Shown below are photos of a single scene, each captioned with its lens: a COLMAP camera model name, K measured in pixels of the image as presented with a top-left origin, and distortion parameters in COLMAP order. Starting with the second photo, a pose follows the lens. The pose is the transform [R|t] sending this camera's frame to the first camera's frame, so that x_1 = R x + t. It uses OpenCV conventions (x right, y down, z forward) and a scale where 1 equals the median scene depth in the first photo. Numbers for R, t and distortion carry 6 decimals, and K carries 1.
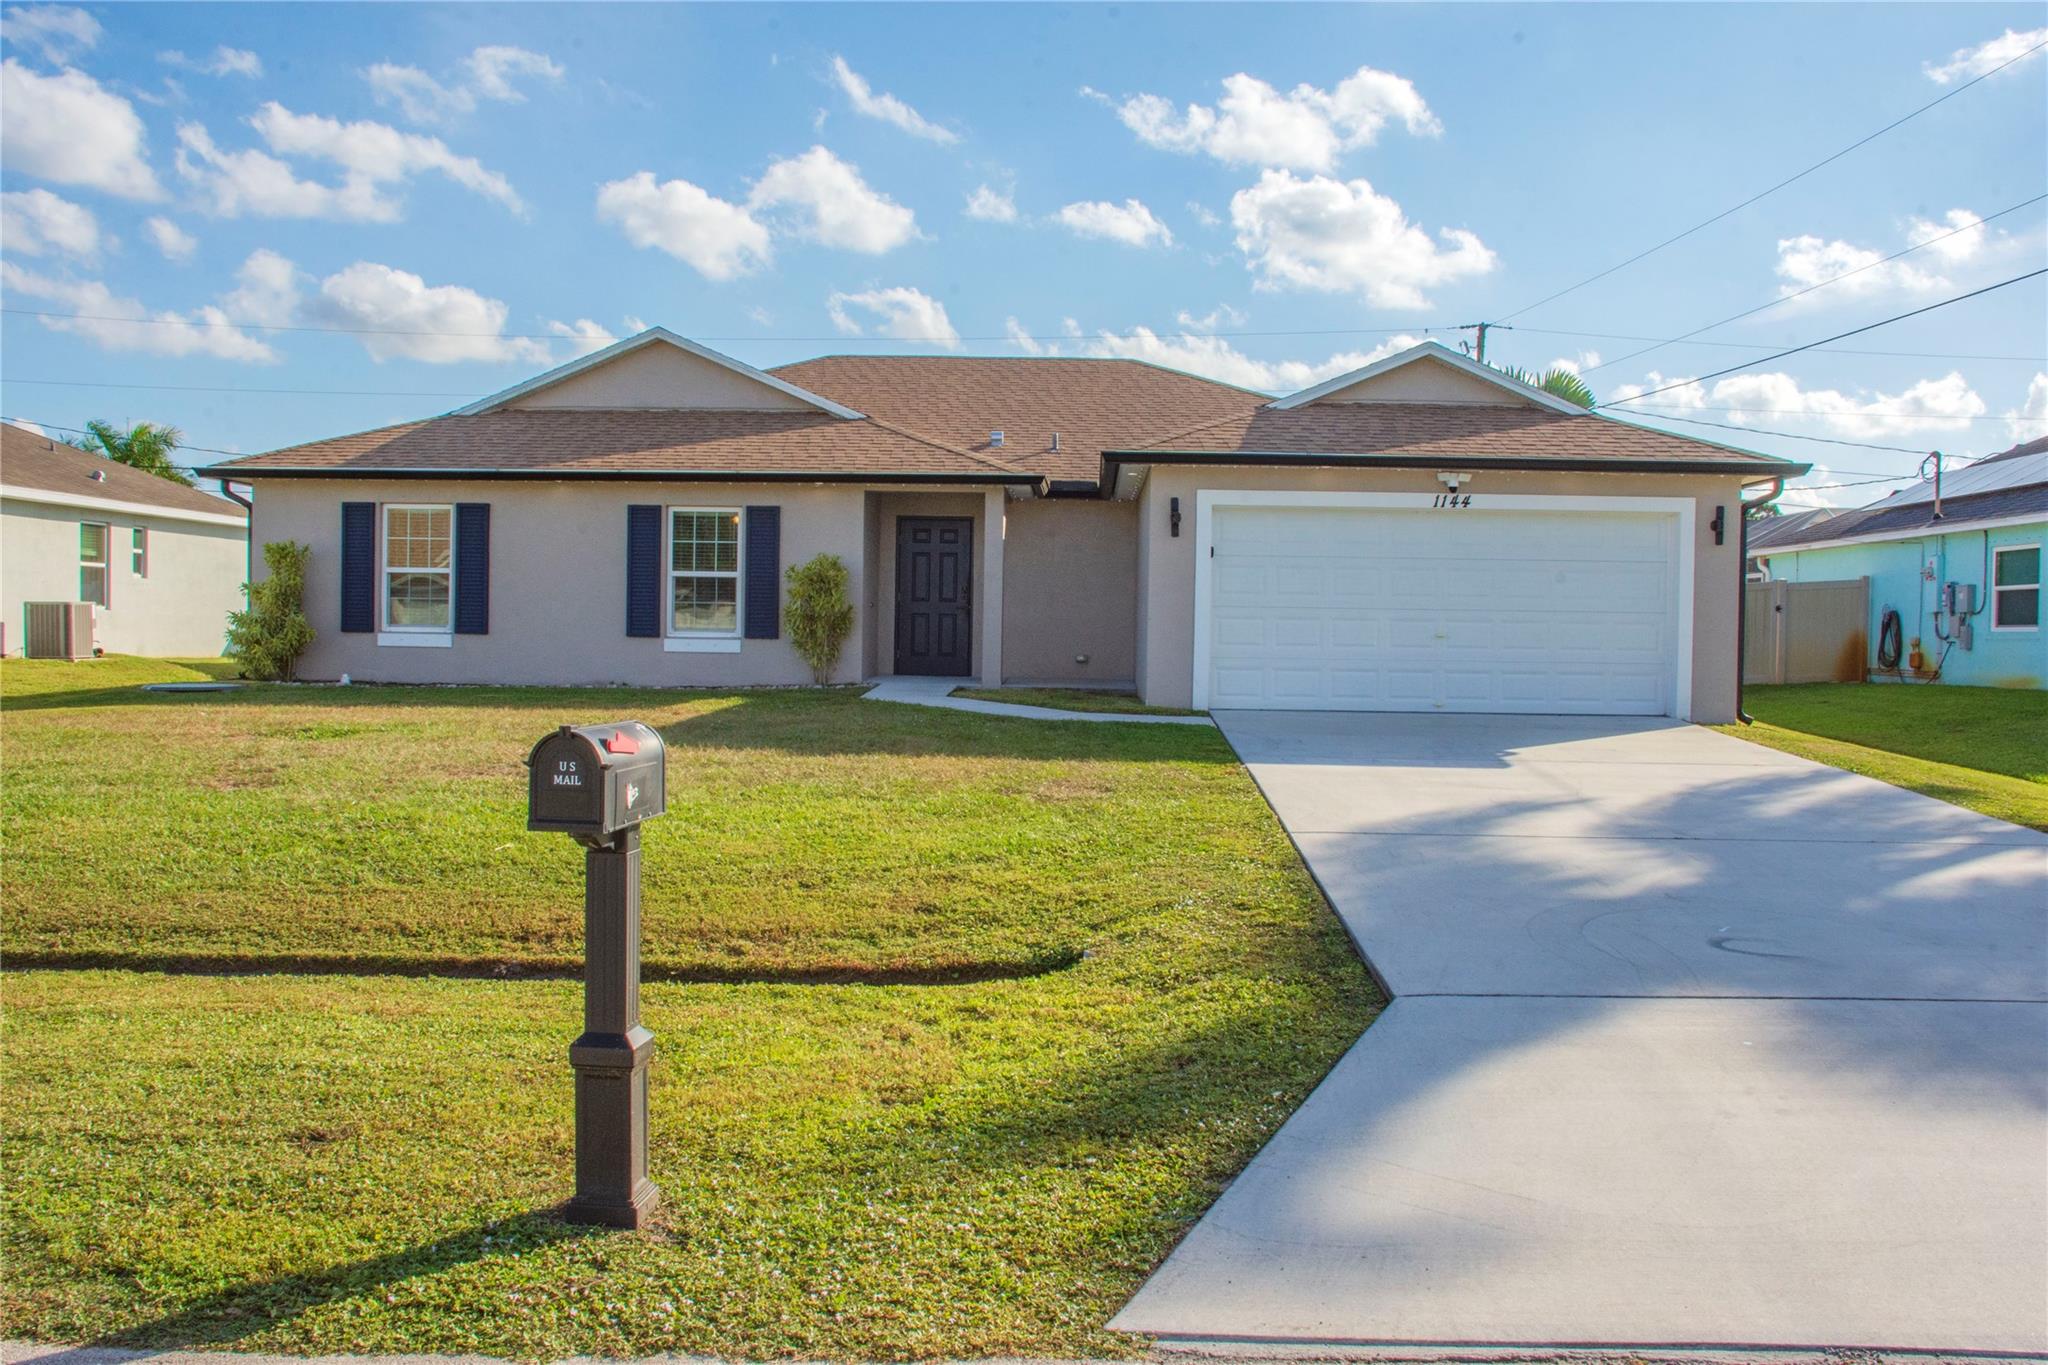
lens RADIAL K [[1786.1, 0, 1024.0], [0, 1786.1, 682.5], [0, 0, 1]] dist [-0.132089, 0.183611]
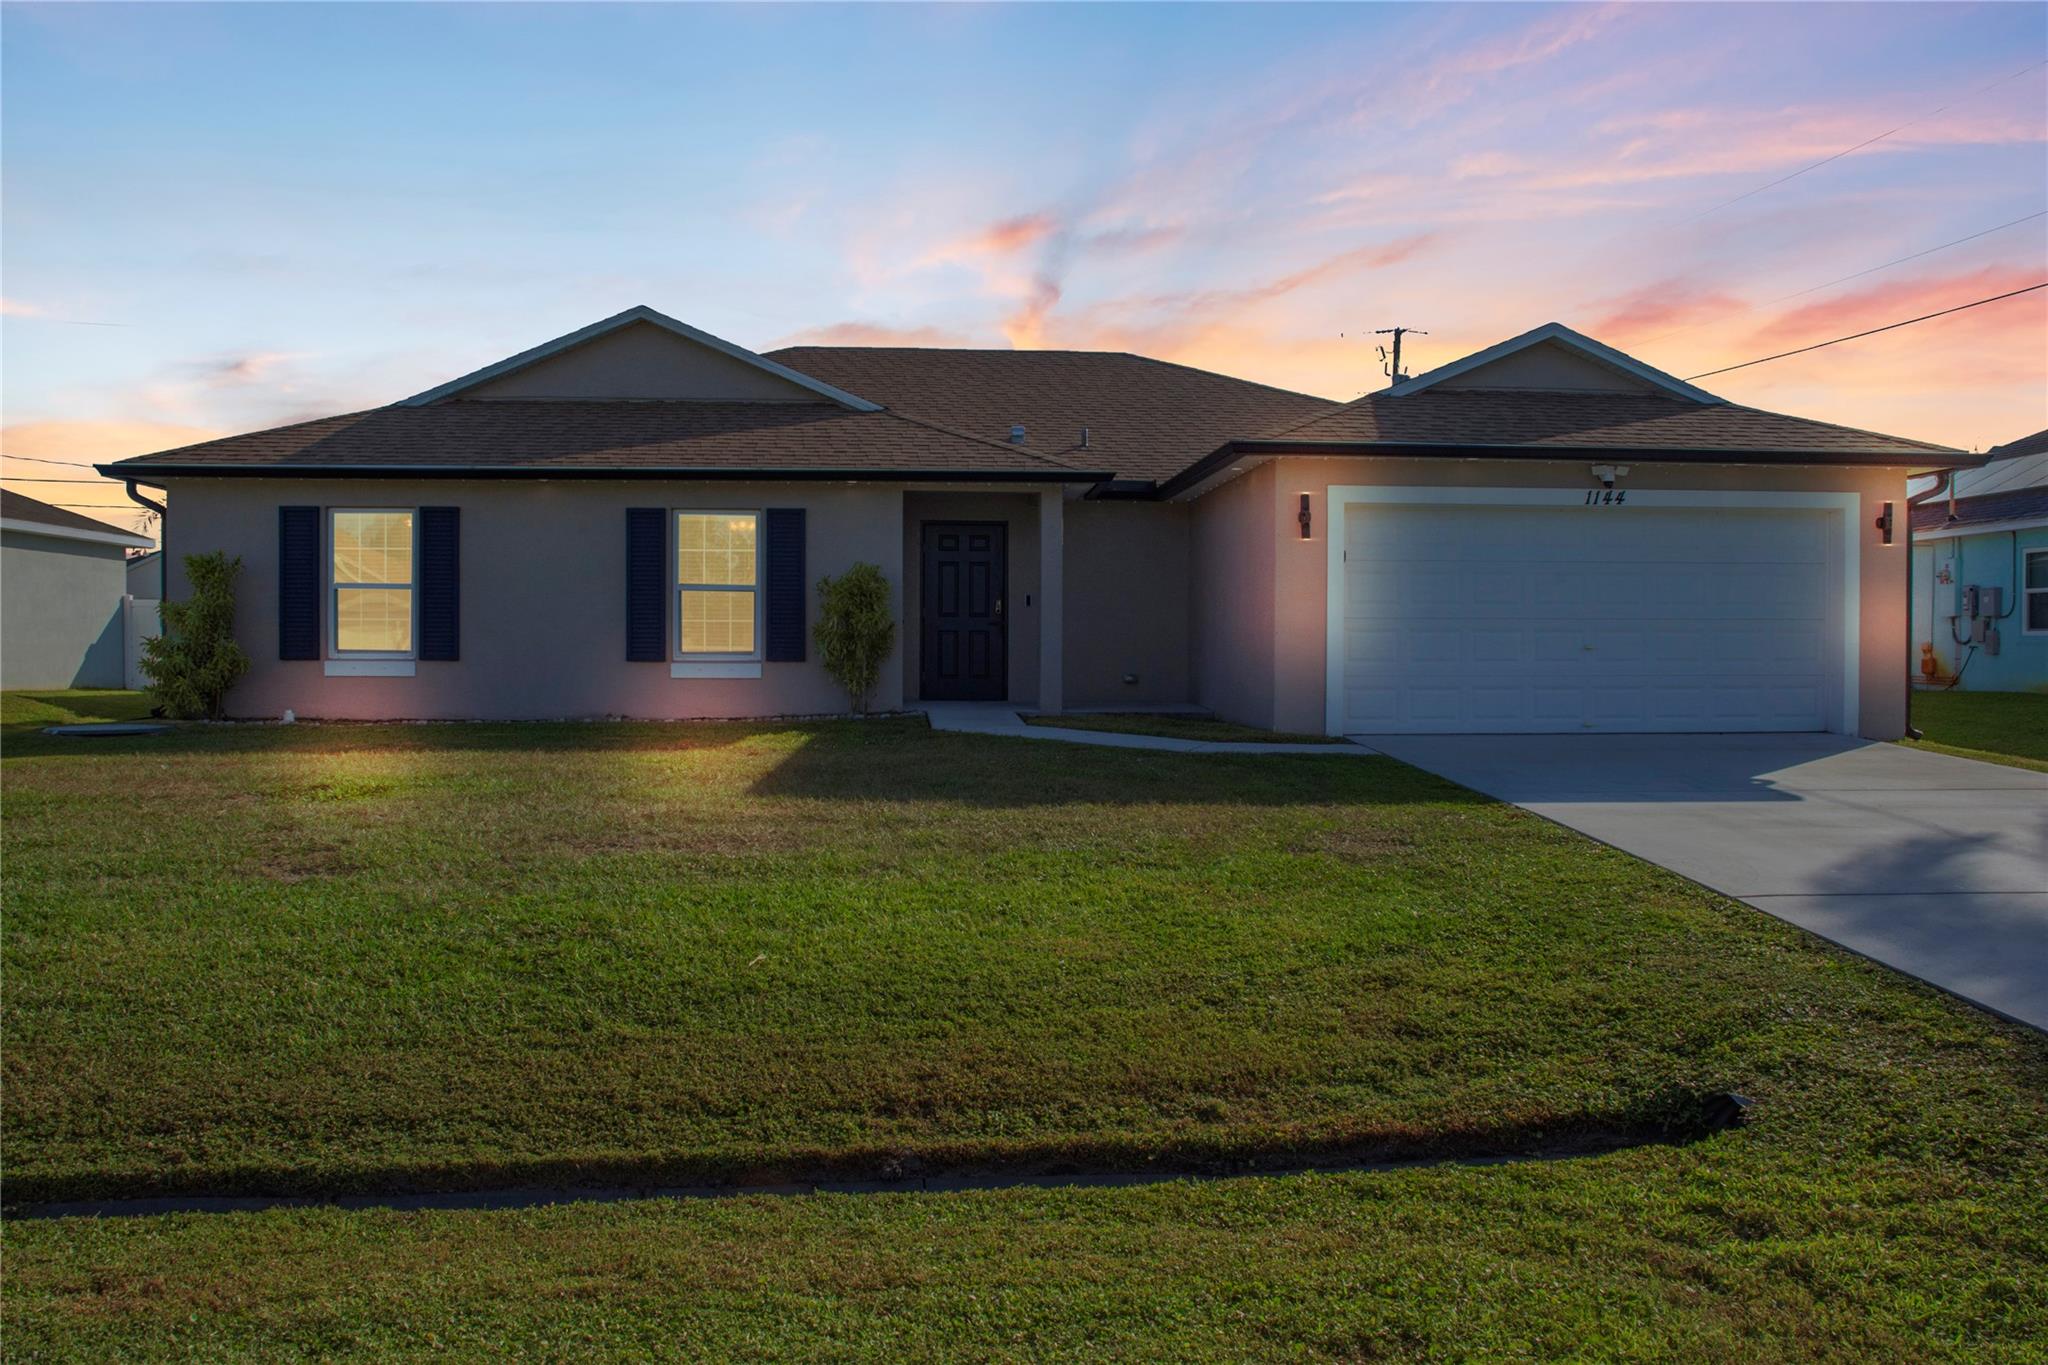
lens RADIAL K [[1762.2, 0, 1024.0], [0, 1762.2, 682.5], [0, 0, 1]] dist [-0.126150, 0.164347]
pose [[0.993470, -0.015416, 0.113045, -0.128723], [0.016402, 0.999835, -0.007797, -0.005783], [-0.112906, 0.009601, 0.993559, 0.136349]]
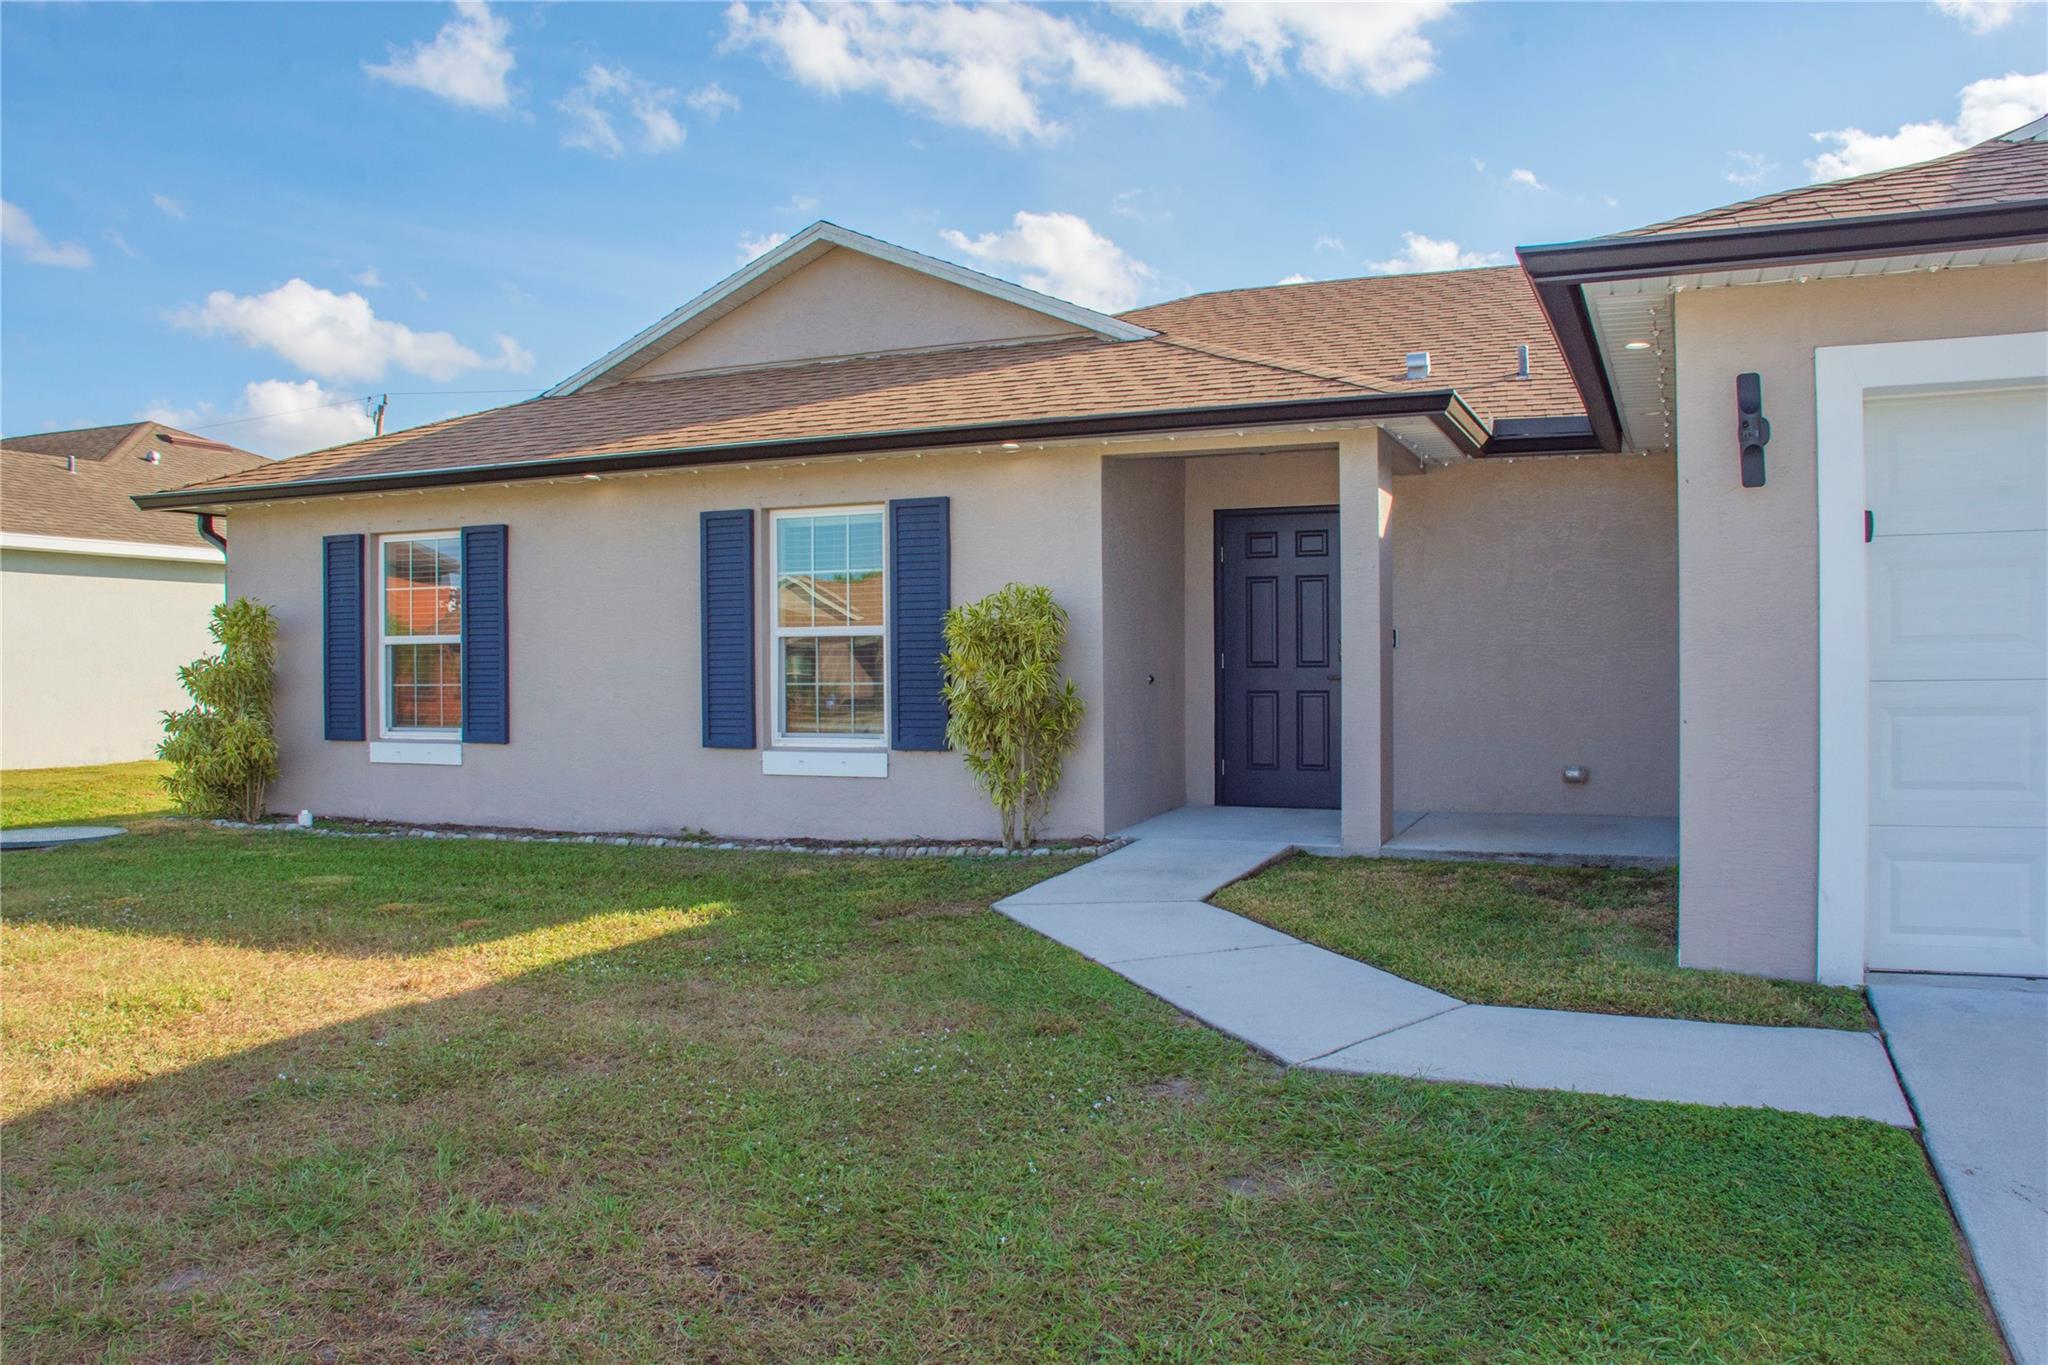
lens RADIAL K [[1606.9, 0, 1024.0], [0, 1606.9, 682.5], [0, 0, 1]] dist [-0.158606, 0.137251]
pose [[0.932000, -0.021193, -0.361837, 0.052246], [0.012727, 0.999587, -0.025767, -0.031905], [0.362234, 0.019410, 0.931885, 0.567690]]
